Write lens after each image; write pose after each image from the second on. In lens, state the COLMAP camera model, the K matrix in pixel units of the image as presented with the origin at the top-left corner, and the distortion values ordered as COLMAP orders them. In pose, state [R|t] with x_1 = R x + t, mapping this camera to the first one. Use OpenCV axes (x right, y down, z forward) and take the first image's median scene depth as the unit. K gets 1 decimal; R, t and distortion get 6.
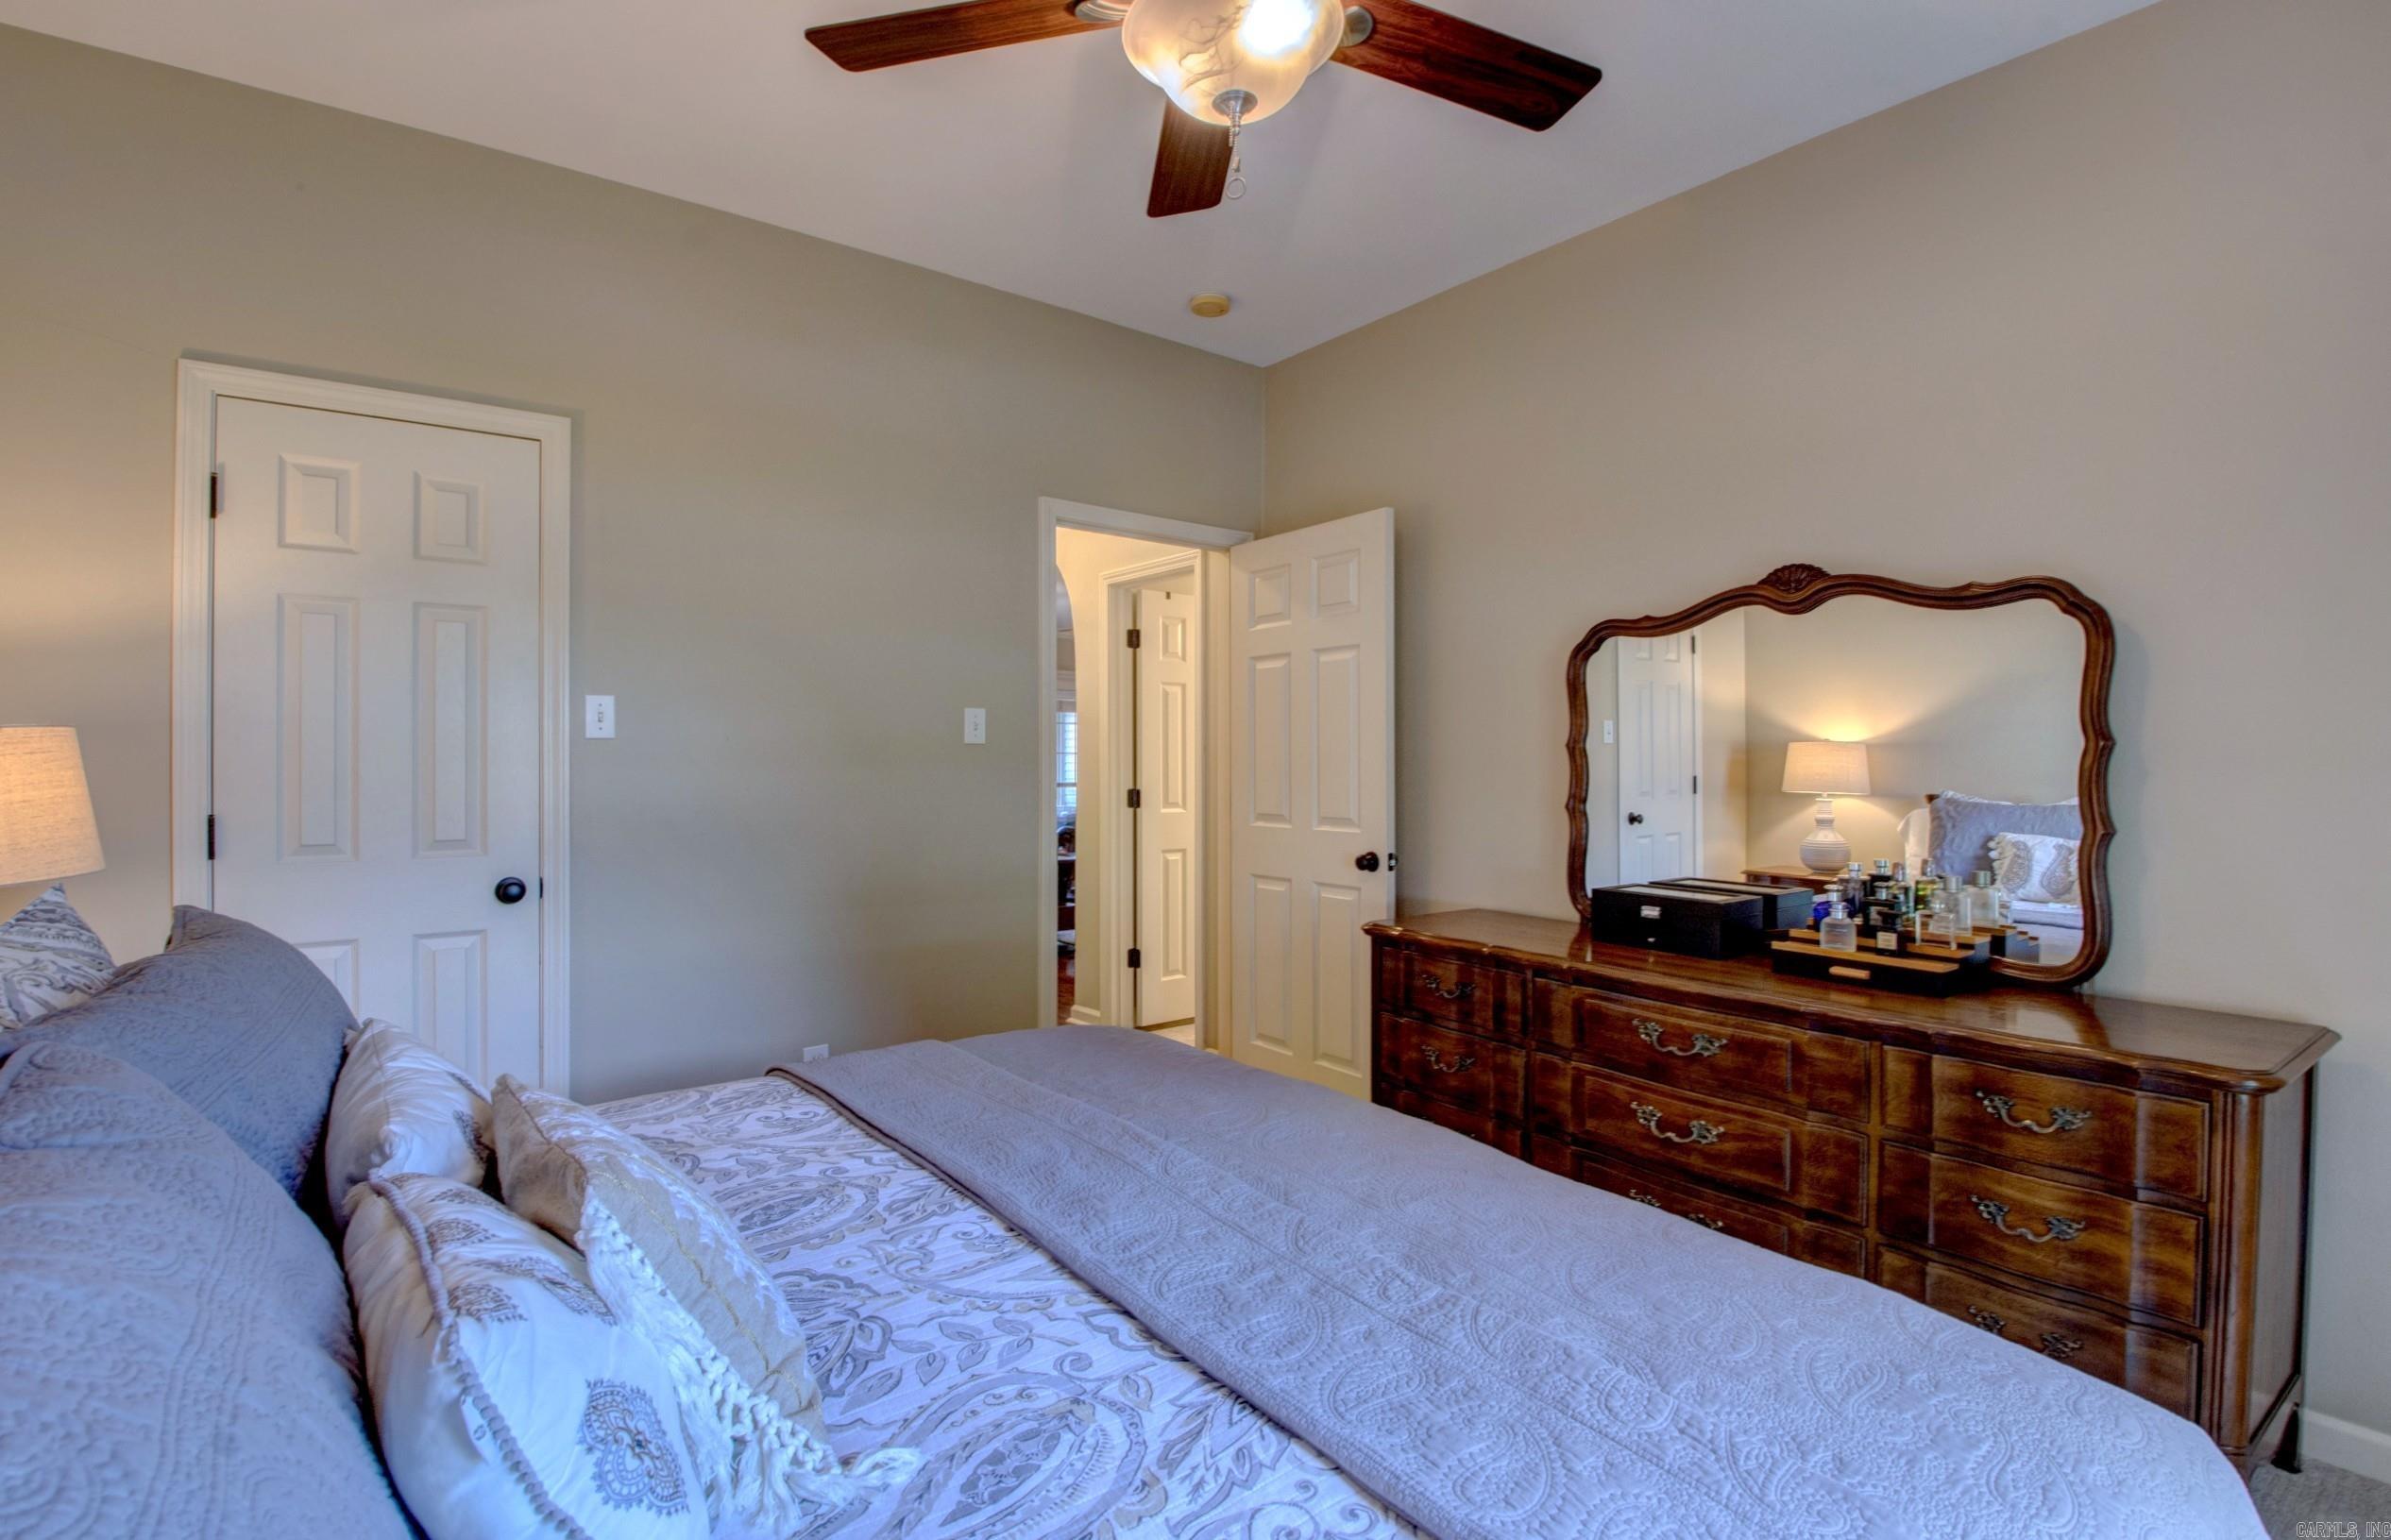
lens RADIAL K [[1116.8, 0, 1183.3], [0, 1116.8, 759.6], [0, 0, 1]] dist [0.003883, 0.000110]
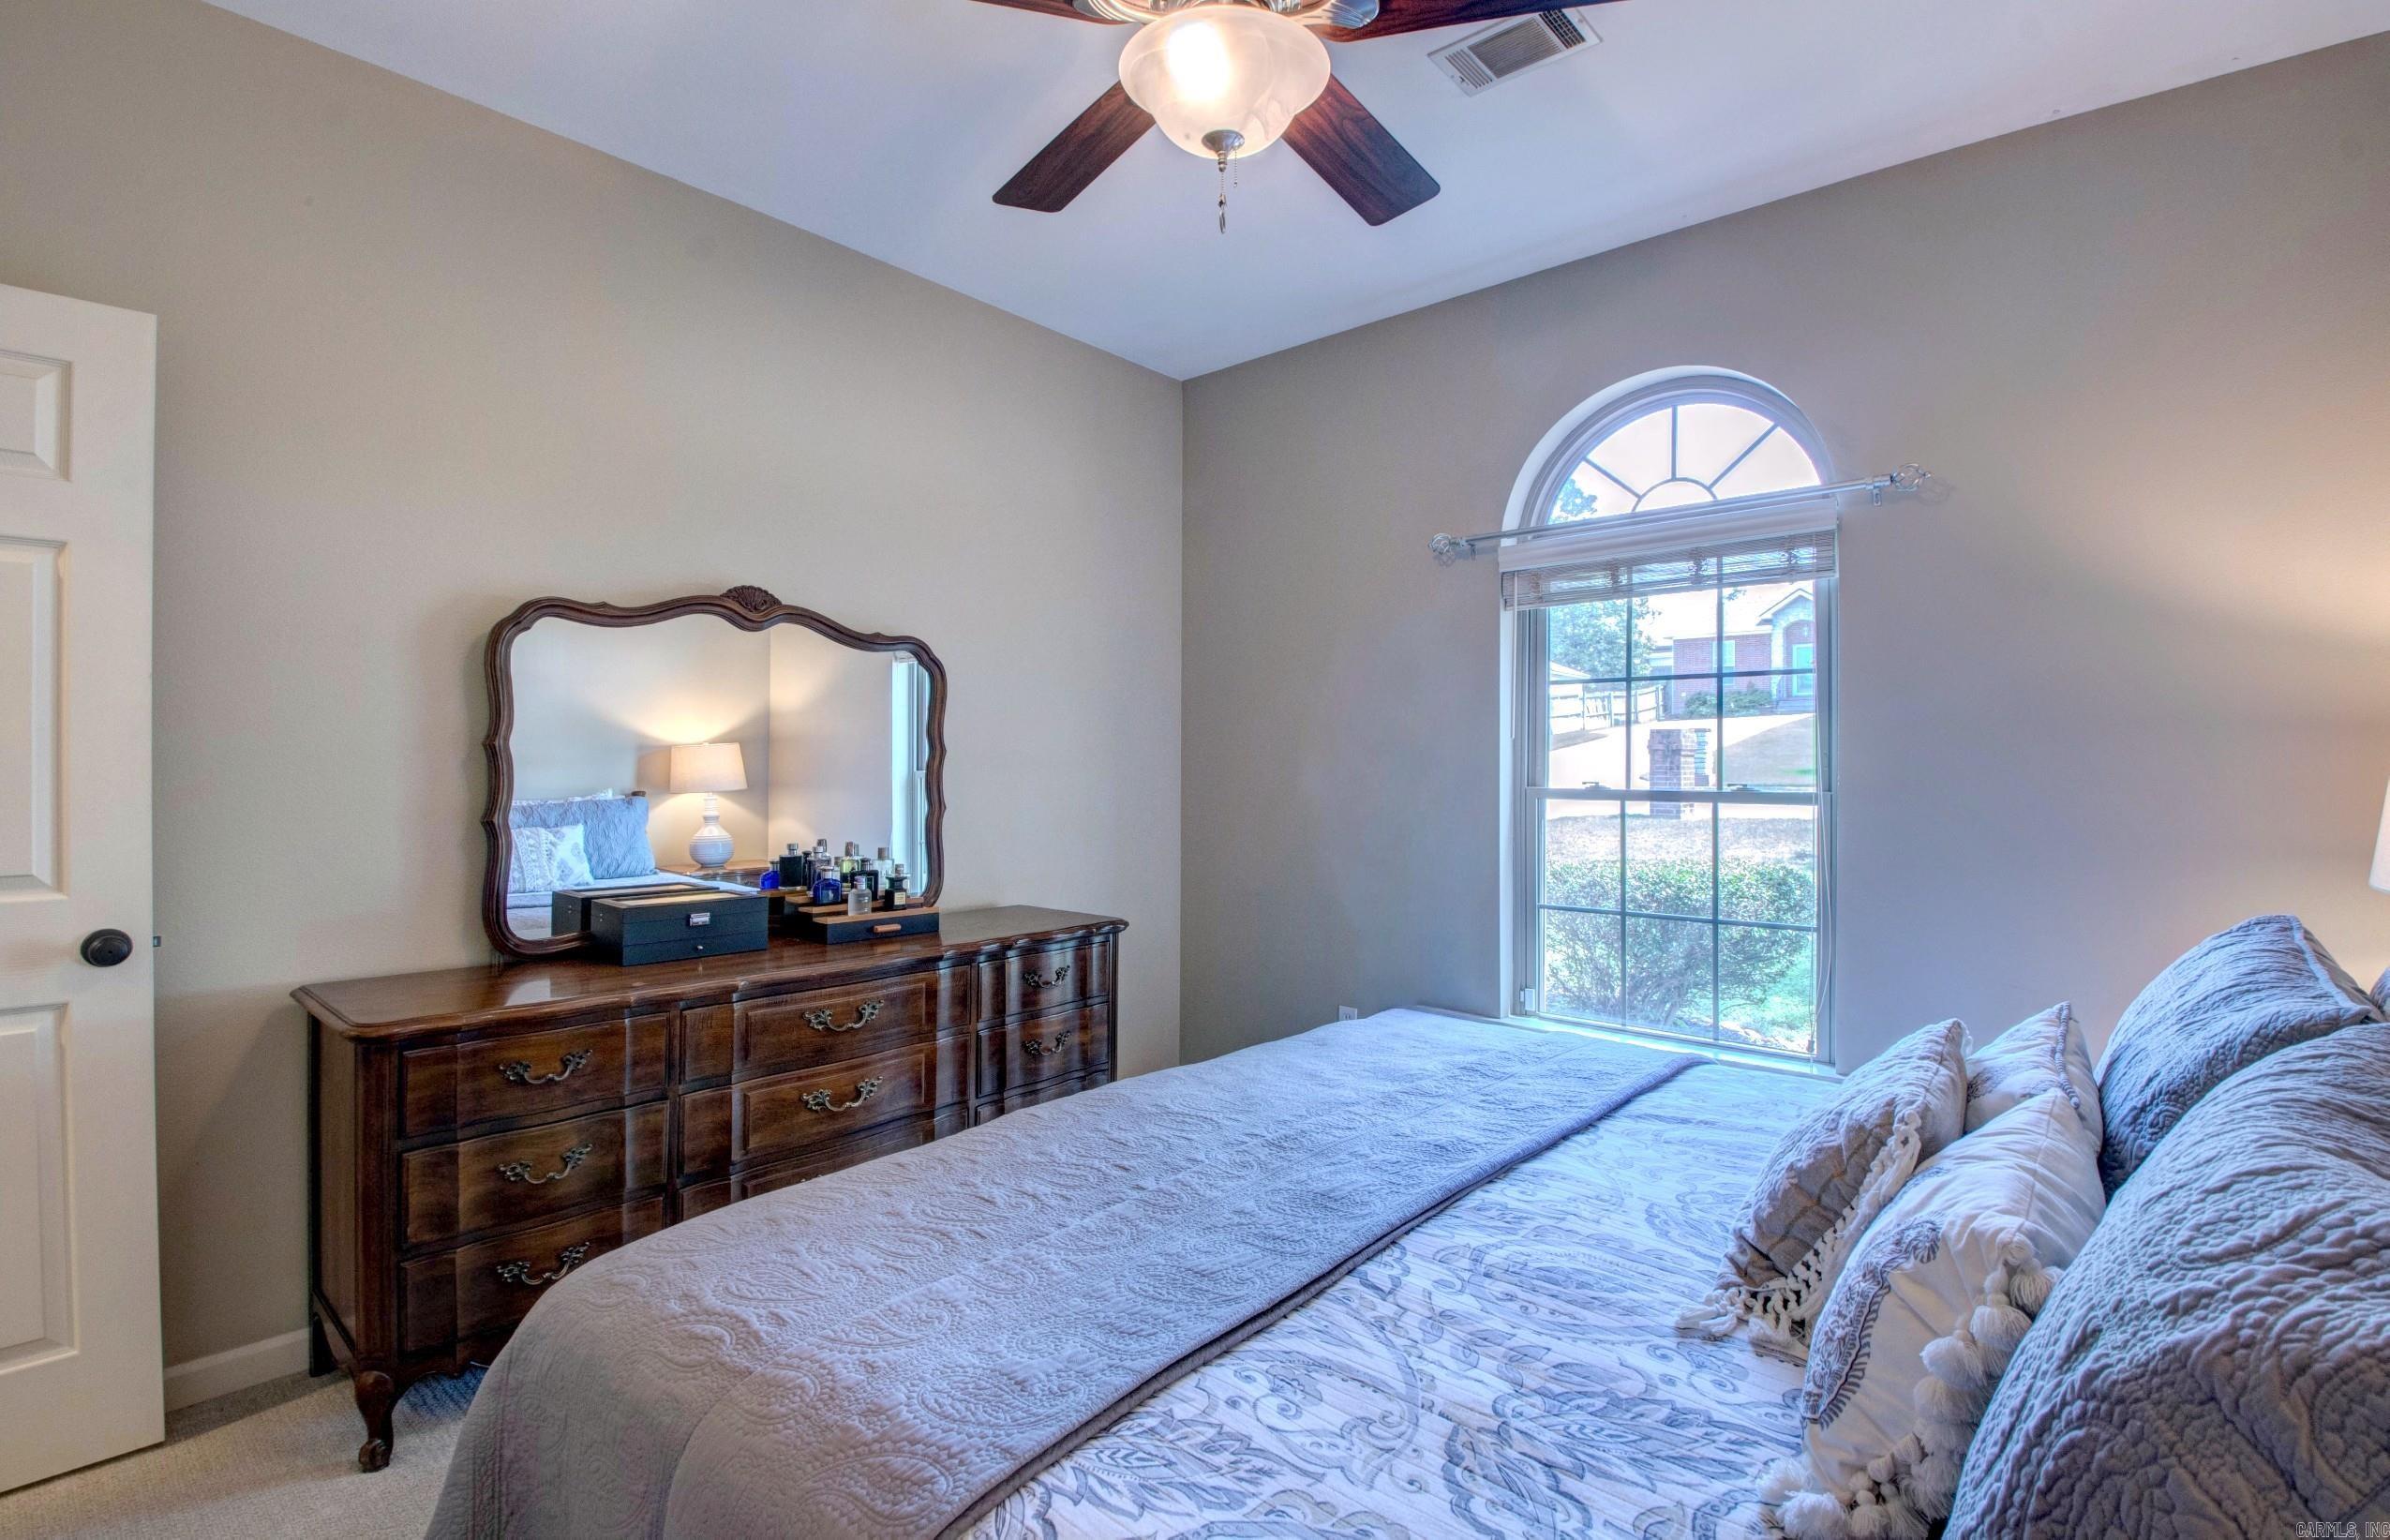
lens RADIAL K [[1116.4, 0, 1182.8], [0, 1116.4, 759.6], [0, 0, 1]] dist [0.003883, 0.000110]
pose [[-0.202432, -0.001603, 0.979295, -0.855714], [-0.008371, 0.999965, -0.000093, -0.006961], [-0.979261, -0.008217, -0.202438, 1.092143]]
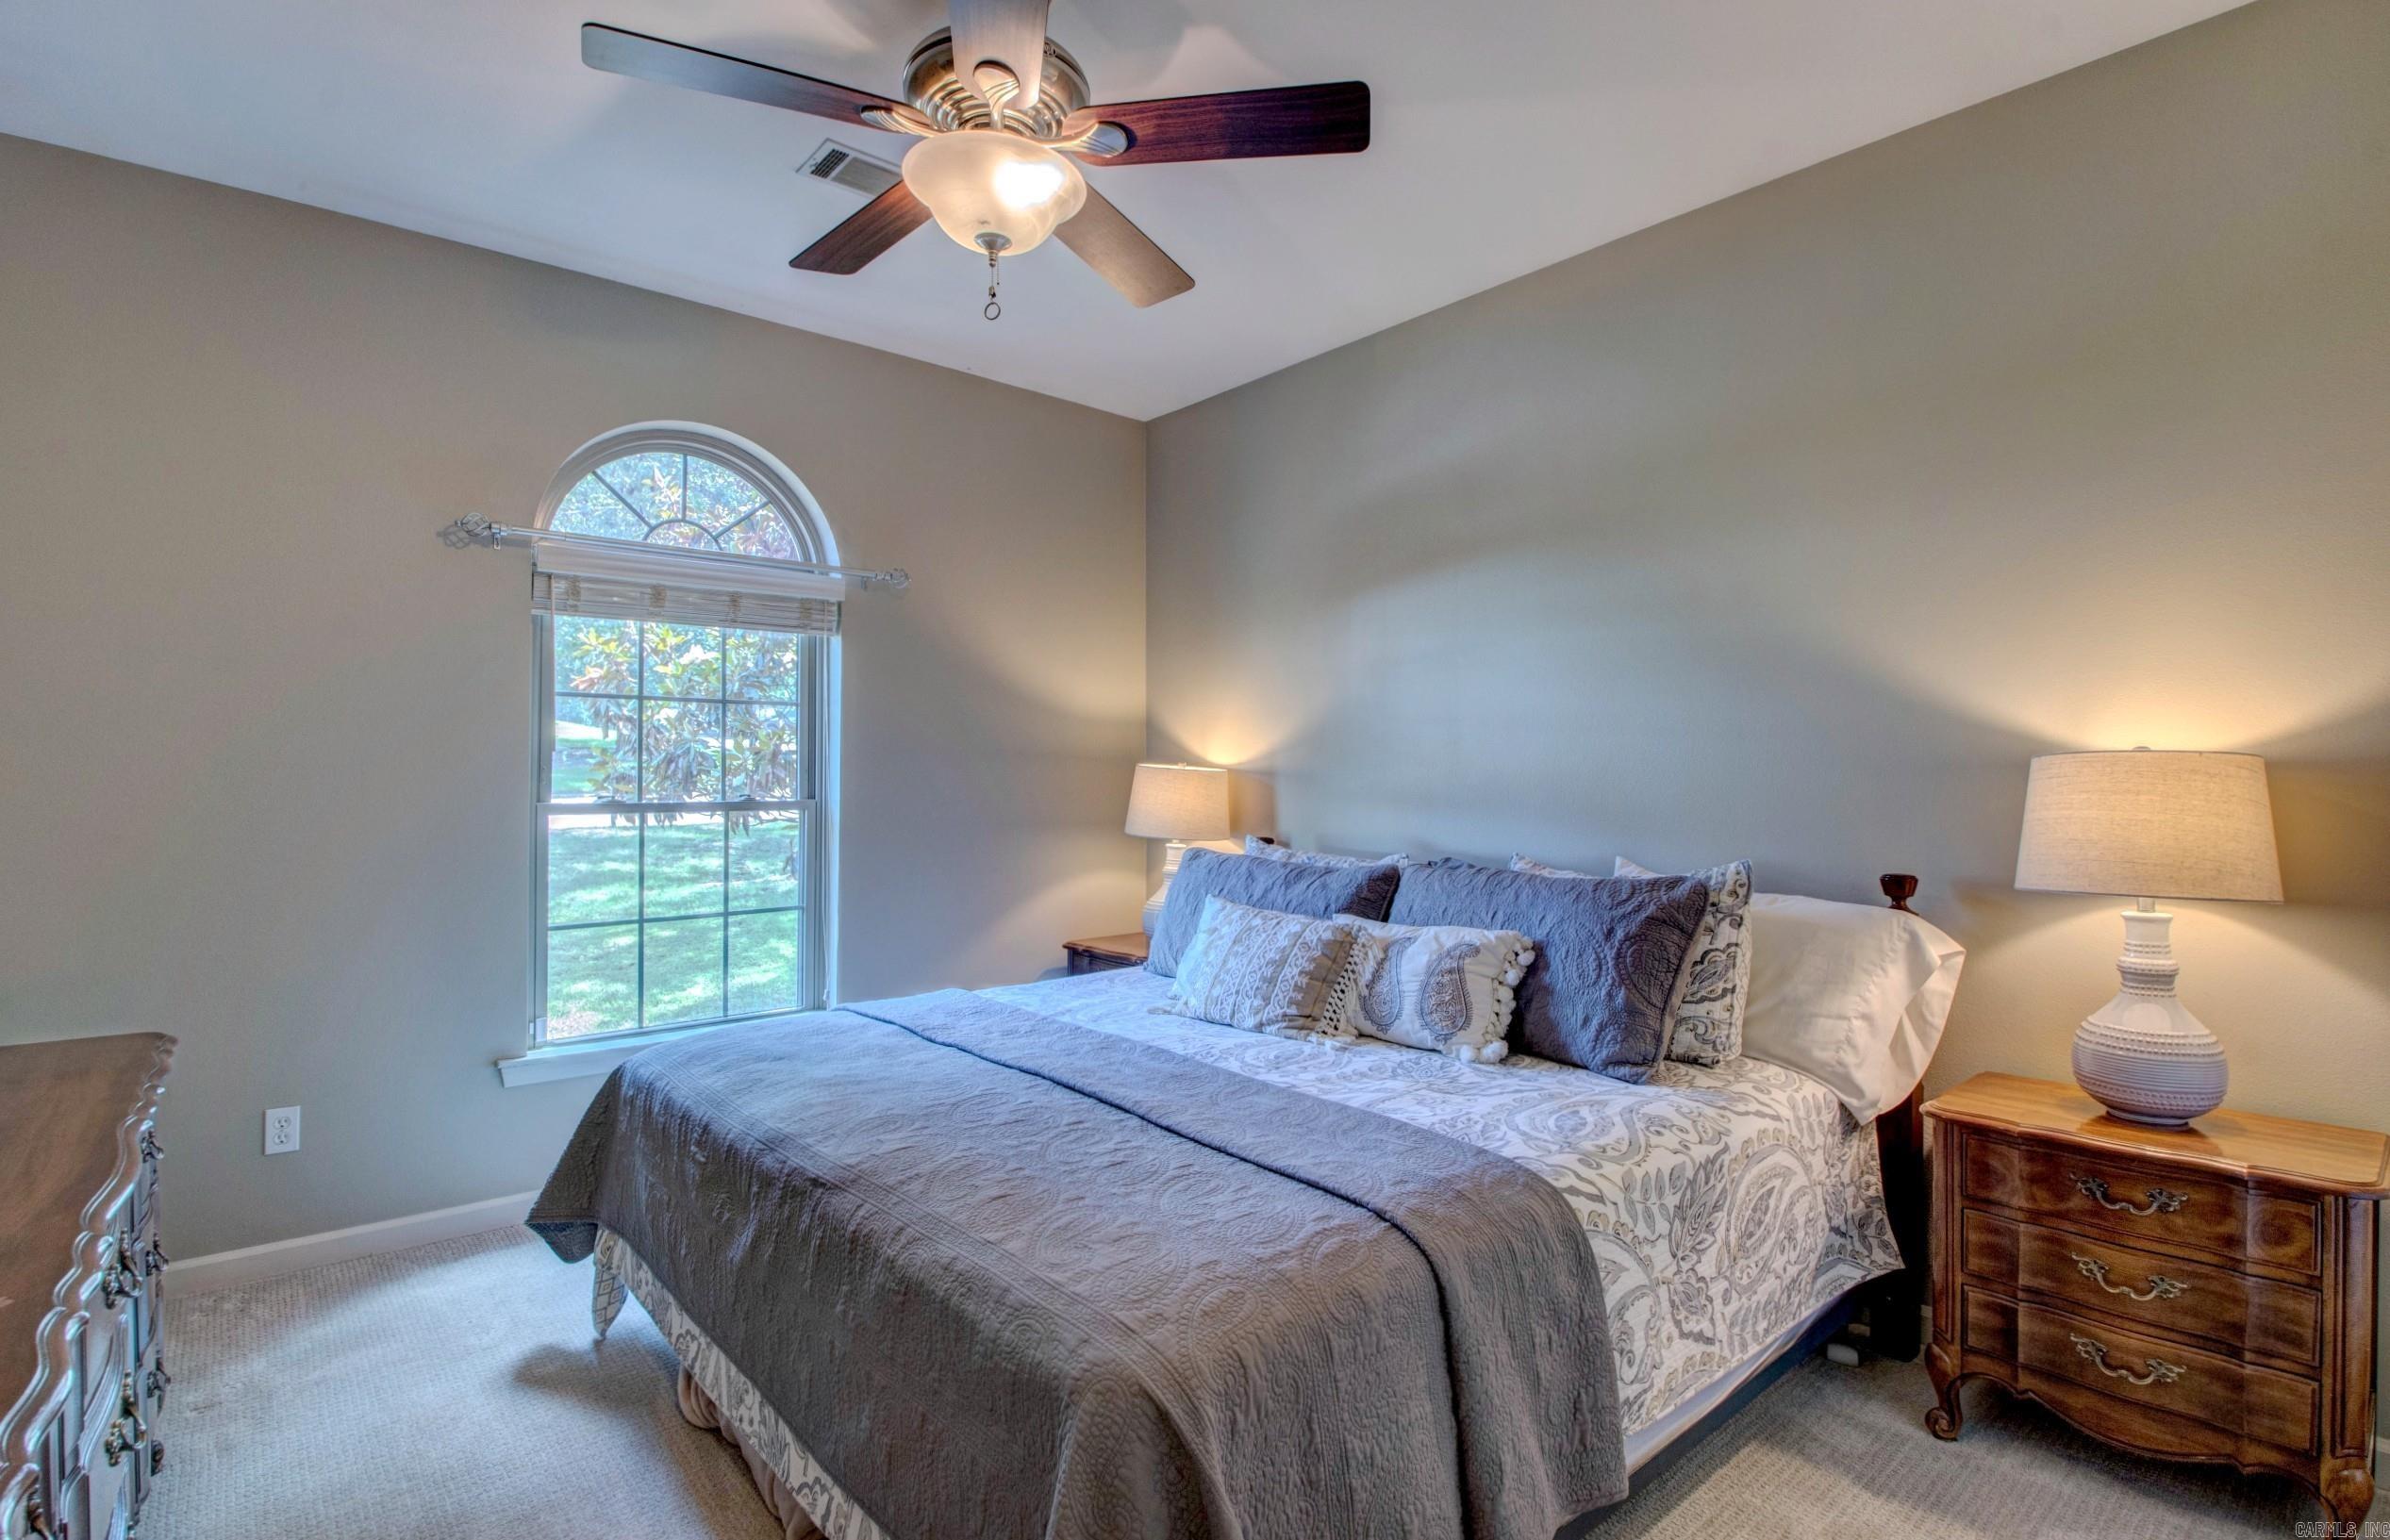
lens RADIAL K [[1116.3, 0, 1182.8], [0, 1116.3, 759.6], [0, 0, 1]] dist [0.003883, 0.000110]
pose [[-0.998122, -0.003100, -0.061176, -0.074090], [-0.001799, 0.999771, -0.021312, -0.000432], [0.061228, -0.021162, -0.997899, 1.944893]]
